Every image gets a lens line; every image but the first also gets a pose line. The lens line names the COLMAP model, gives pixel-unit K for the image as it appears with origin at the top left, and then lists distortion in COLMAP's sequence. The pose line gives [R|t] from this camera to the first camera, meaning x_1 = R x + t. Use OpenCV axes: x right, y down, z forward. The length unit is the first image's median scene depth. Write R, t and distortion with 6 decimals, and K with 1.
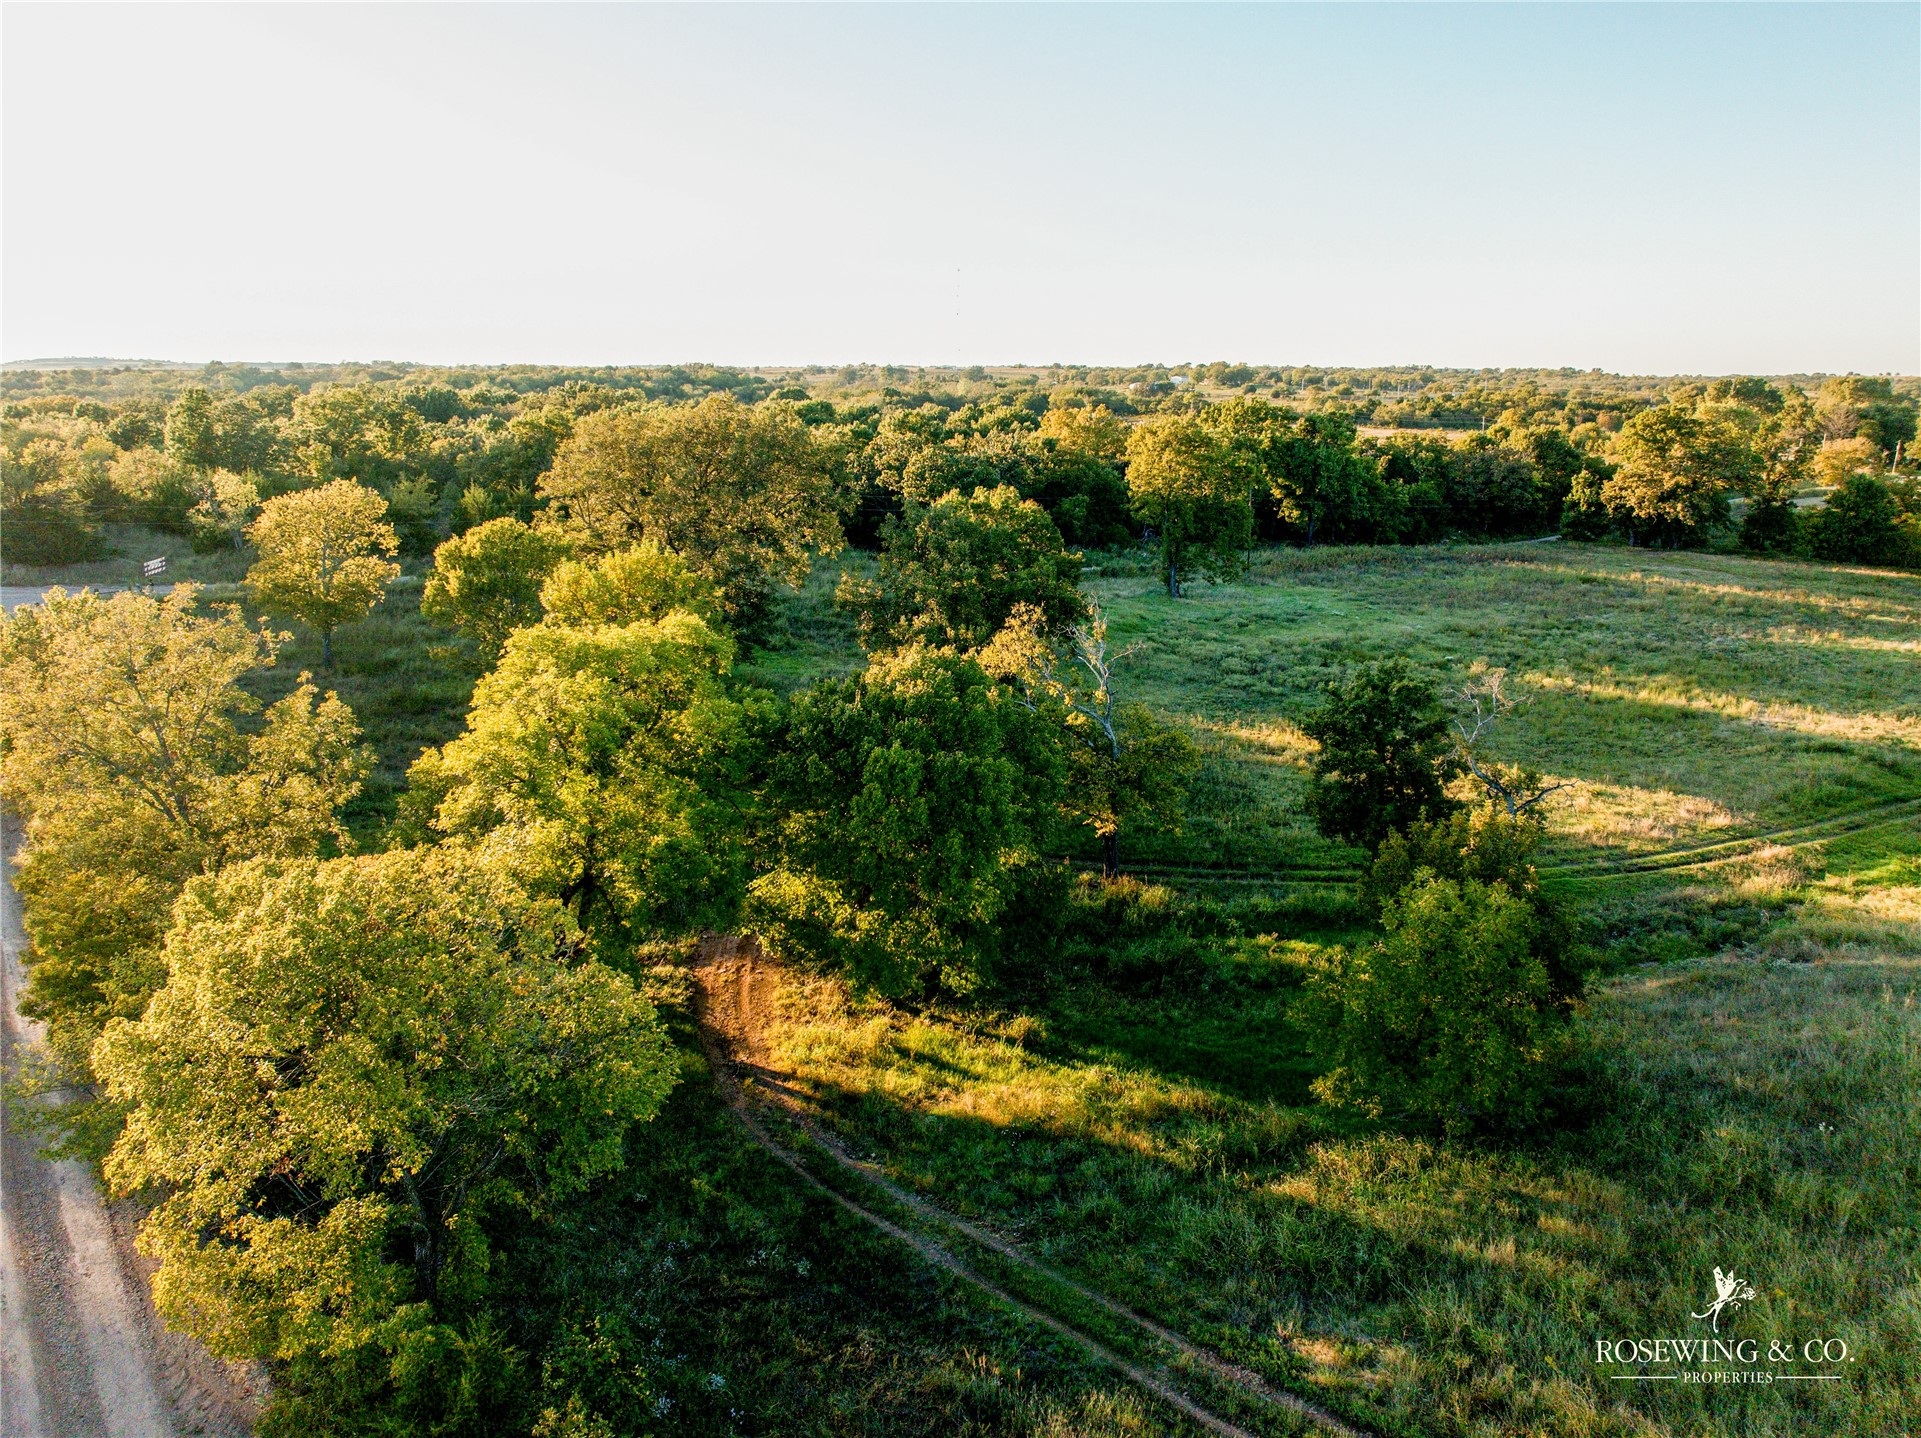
lens RADIAL K [[1357.0, 0, 965.9], [0, 1357.0, 714.3], [0, 0, 1]] dist [-0.018865, -0.033931]
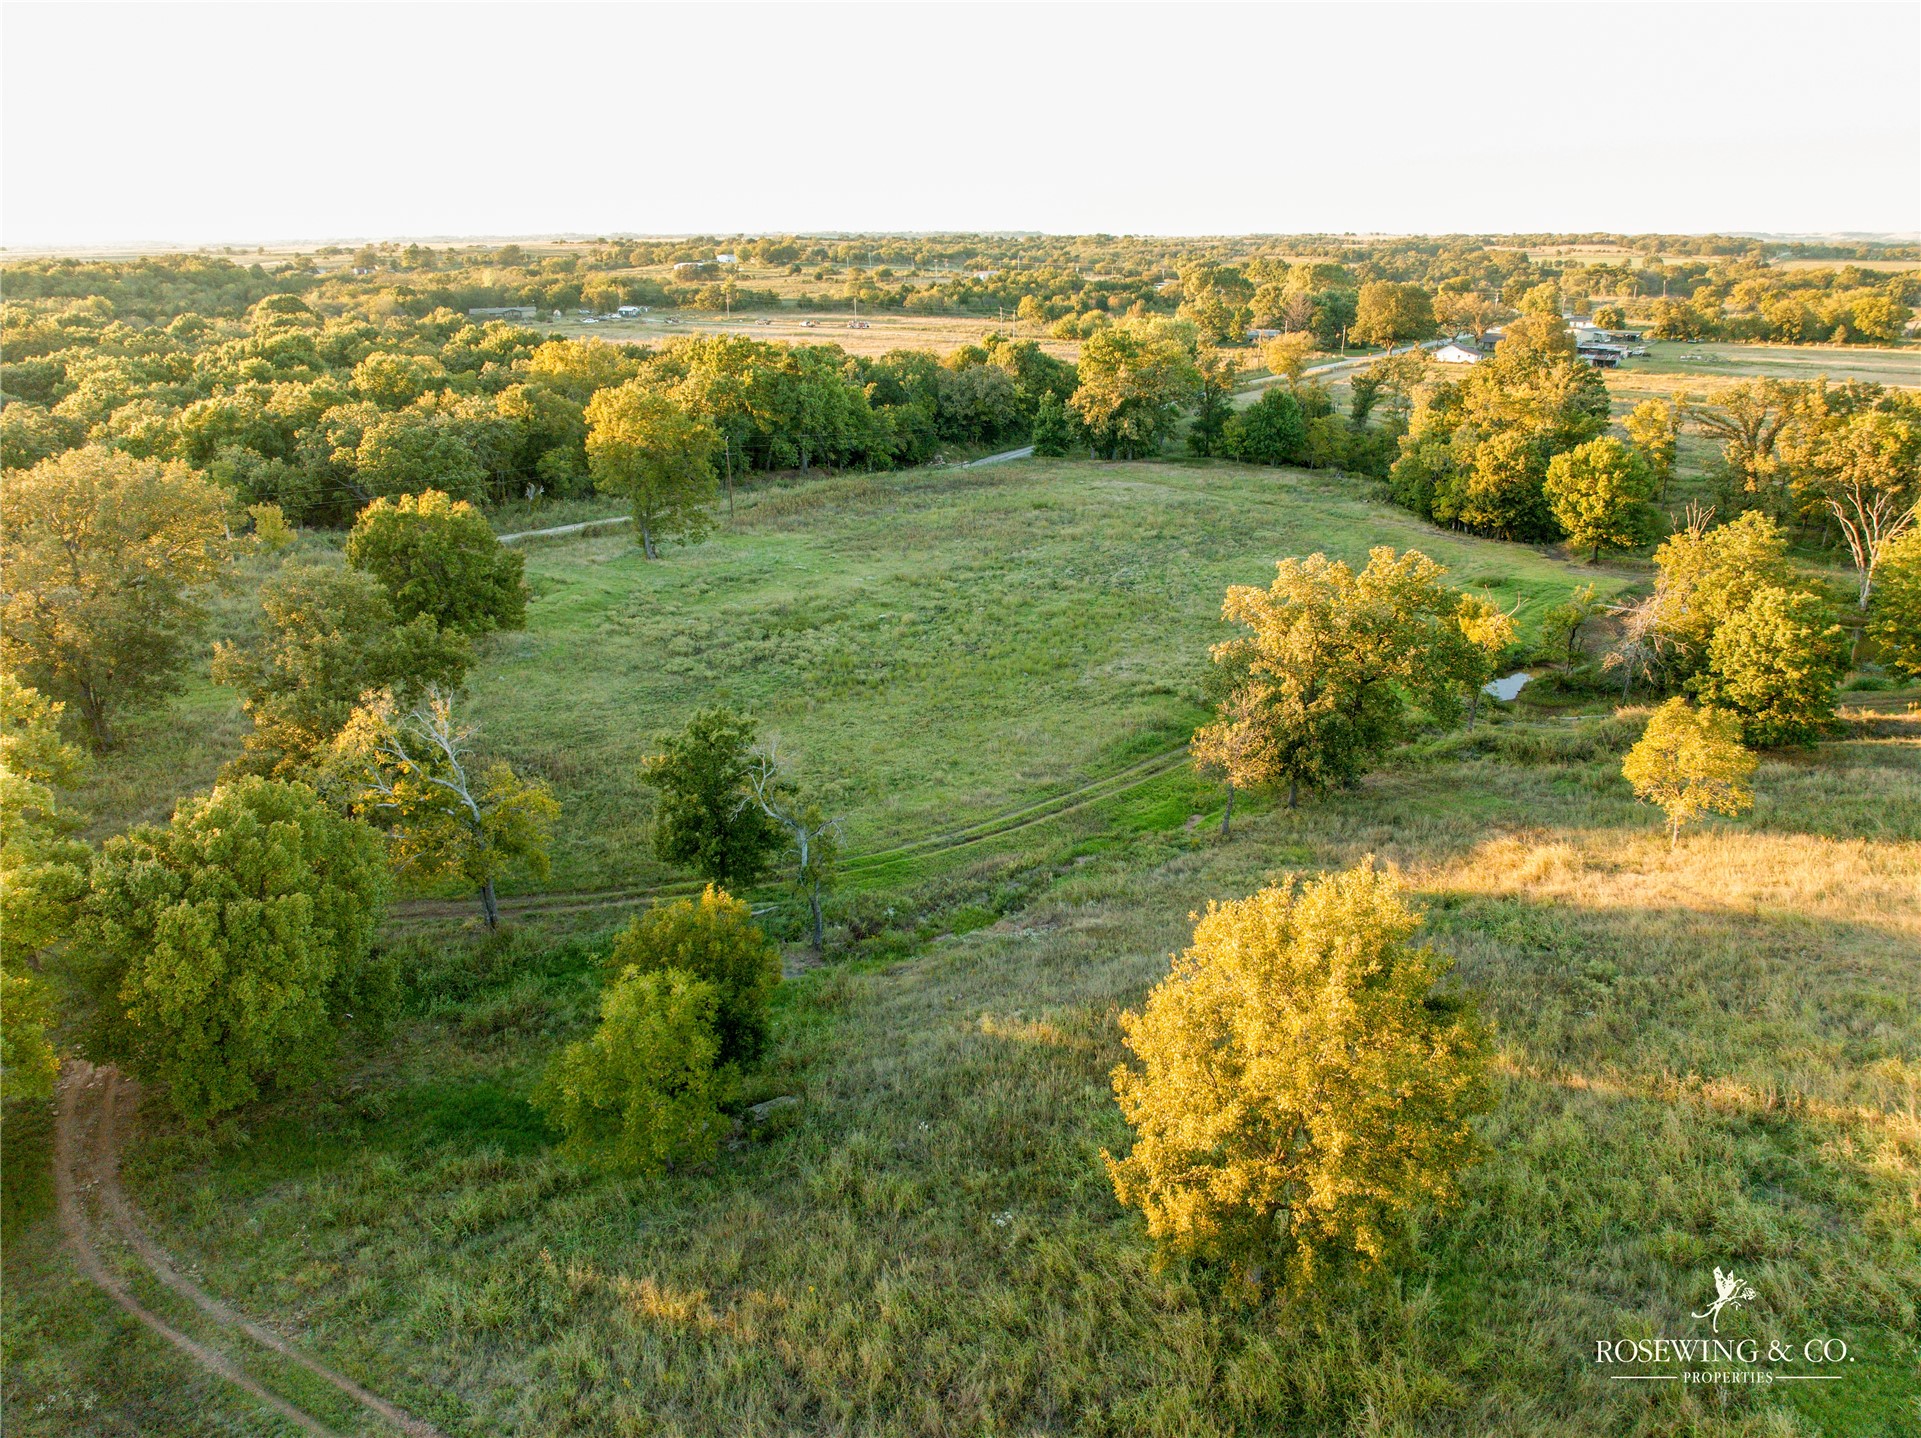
lens RADIAL K [[1363.0, 0, 966.4], [0, 1363.0, 717.3], [0, 0, 1]] dist [-0.050730, 0.029329]
pose [[0.953406, -0.107697, 0.281811, 0.059776], [0.080383, 0.991027, 0.106787, -0.043615], [-0.290783, -0.079158, 0.953509, -0.052828]]
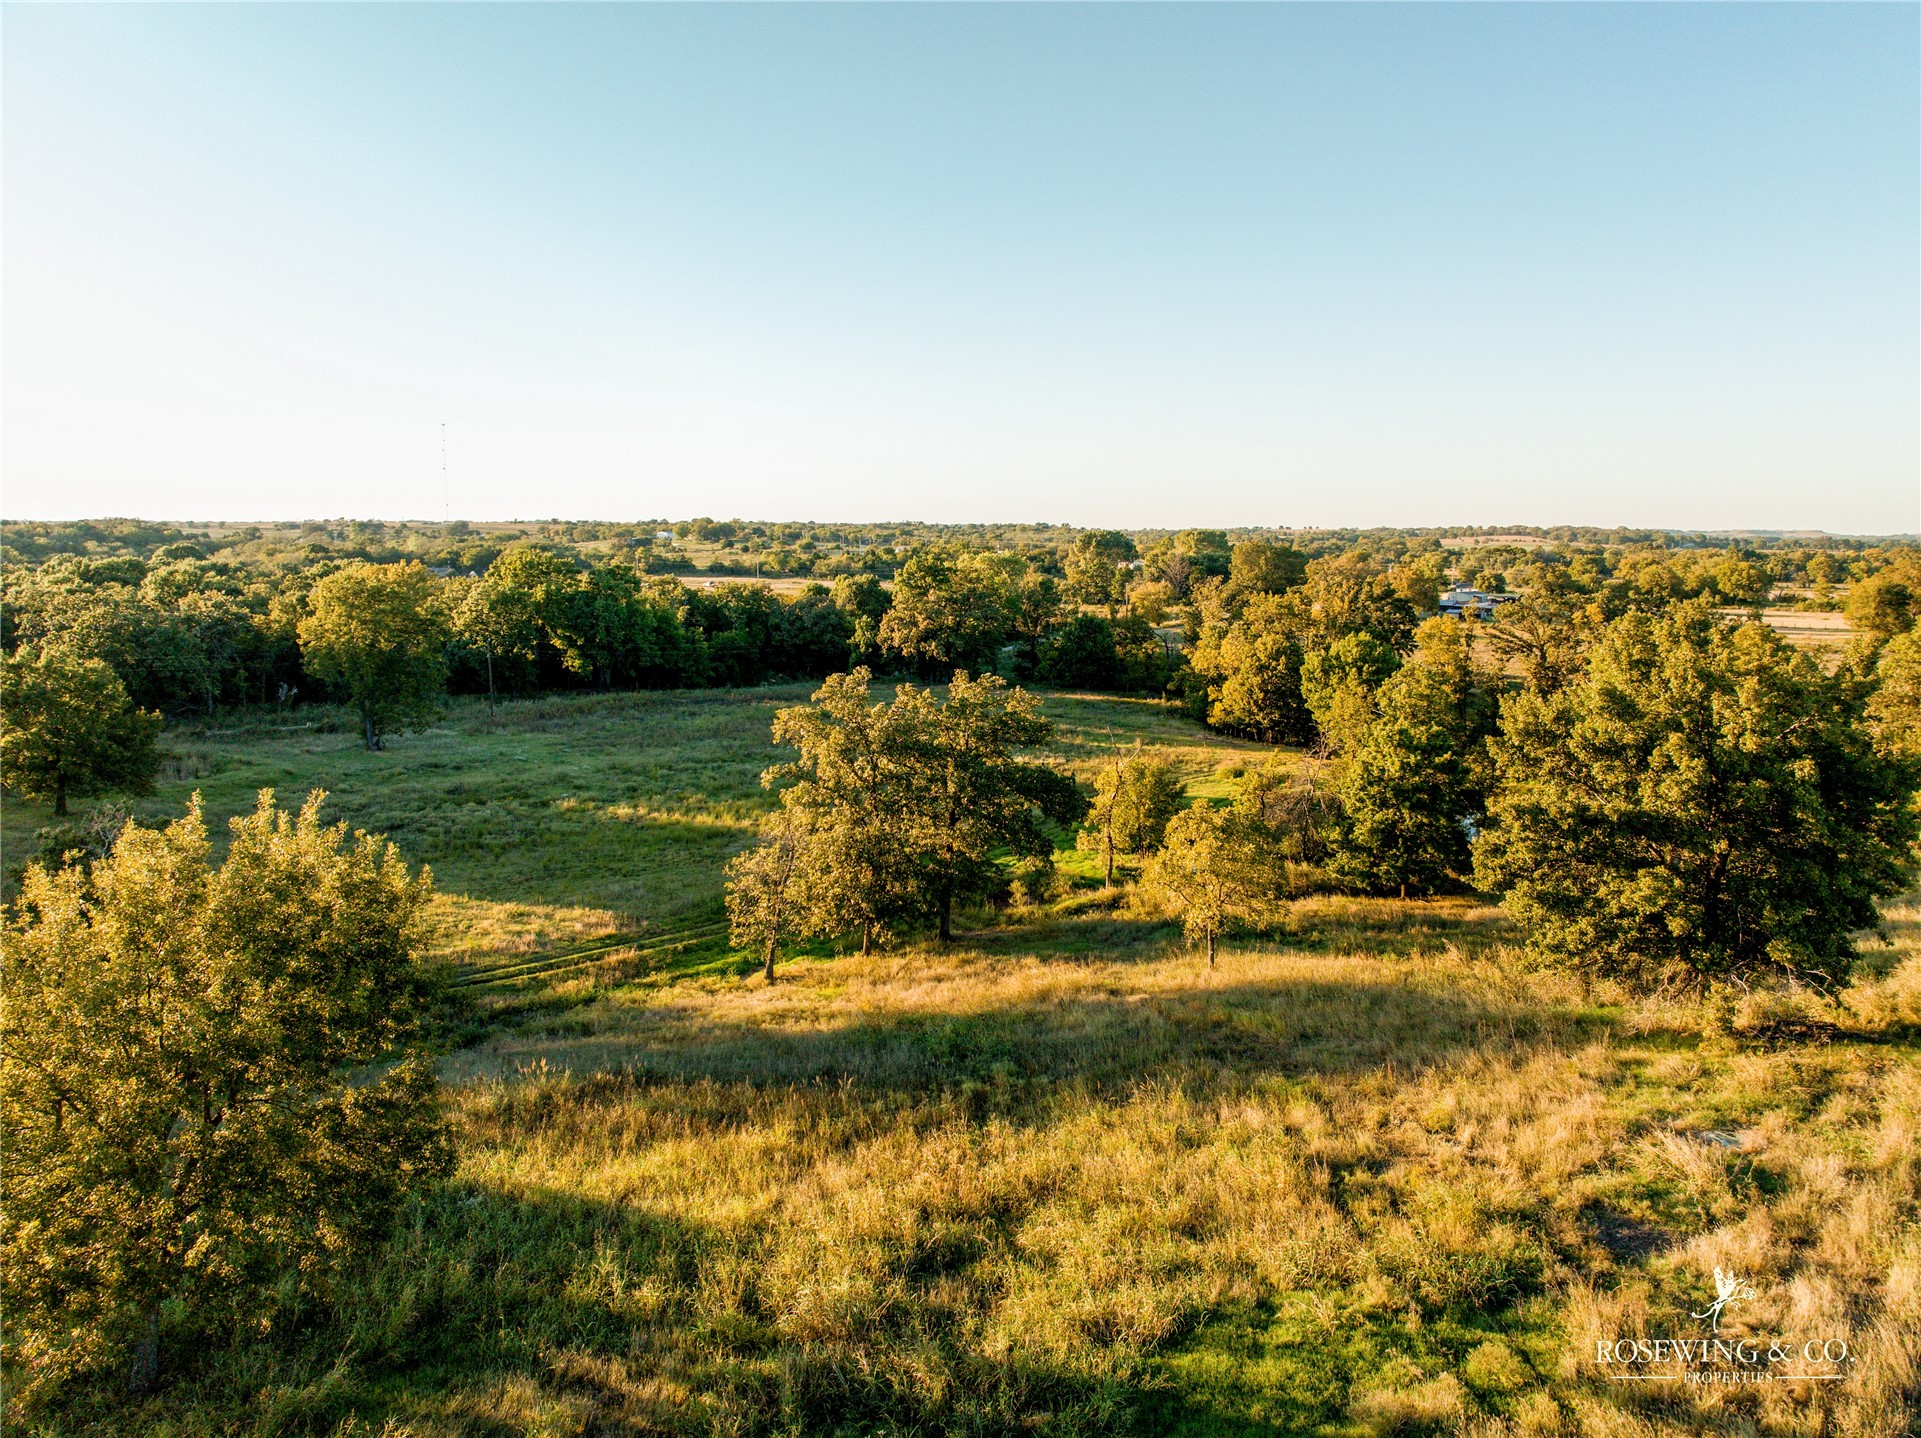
lens RADIAL K [[1357.0, 0, 965.9], [0, 1357.0, 714.3], [0, 0, 1]] dist [-0.018865, -0.033931]
pose [[0.945619, -0.040806, 0.322705, 0.188411], [0.076216, 0.992277, -0.097863, 0.013416], [-0.316220, 0.117136, 0.941427, -0.054777]]
